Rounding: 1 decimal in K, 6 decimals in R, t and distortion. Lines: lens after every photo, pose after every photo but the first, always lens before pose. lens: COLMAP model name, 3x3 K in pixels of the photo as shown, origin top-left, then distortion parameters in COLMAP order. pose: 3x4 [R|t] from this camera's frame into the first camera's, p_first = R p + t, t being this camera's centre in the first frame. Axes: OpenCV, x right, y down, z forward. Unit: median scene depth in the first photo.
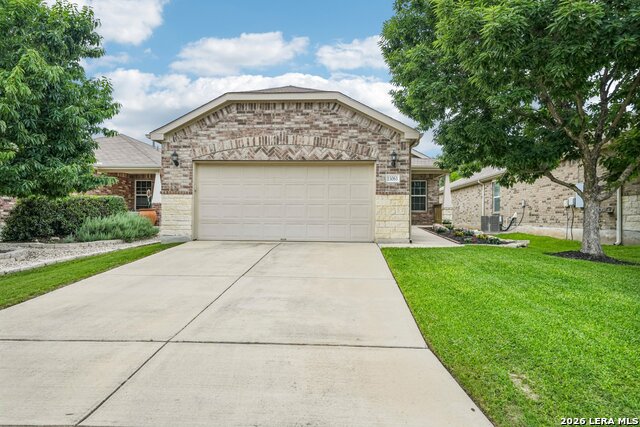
lens RADIAL K [[362.9, 0, 320.0], [0, 362.9, 213.5], [0, 0, 1]] dist [0.022619, 0.000295]
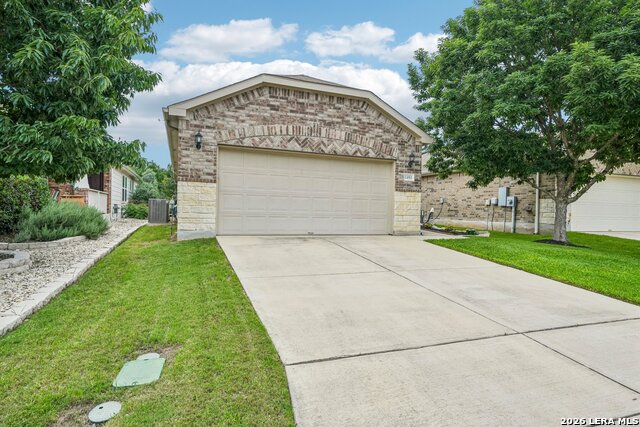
lens RADIAL K [[362.9, 0, 320.0], [0, 362.9, 213.5], [0, 0, 1]] dist [0.022619, 0.000295]
pose [[0.906696, 0.010640, 0.421651, -0.503899], [-0.021916, 0.999520, 0.021905, -0.003899], [-0.421215, -0.029102, 0.906494, 0.101687]]
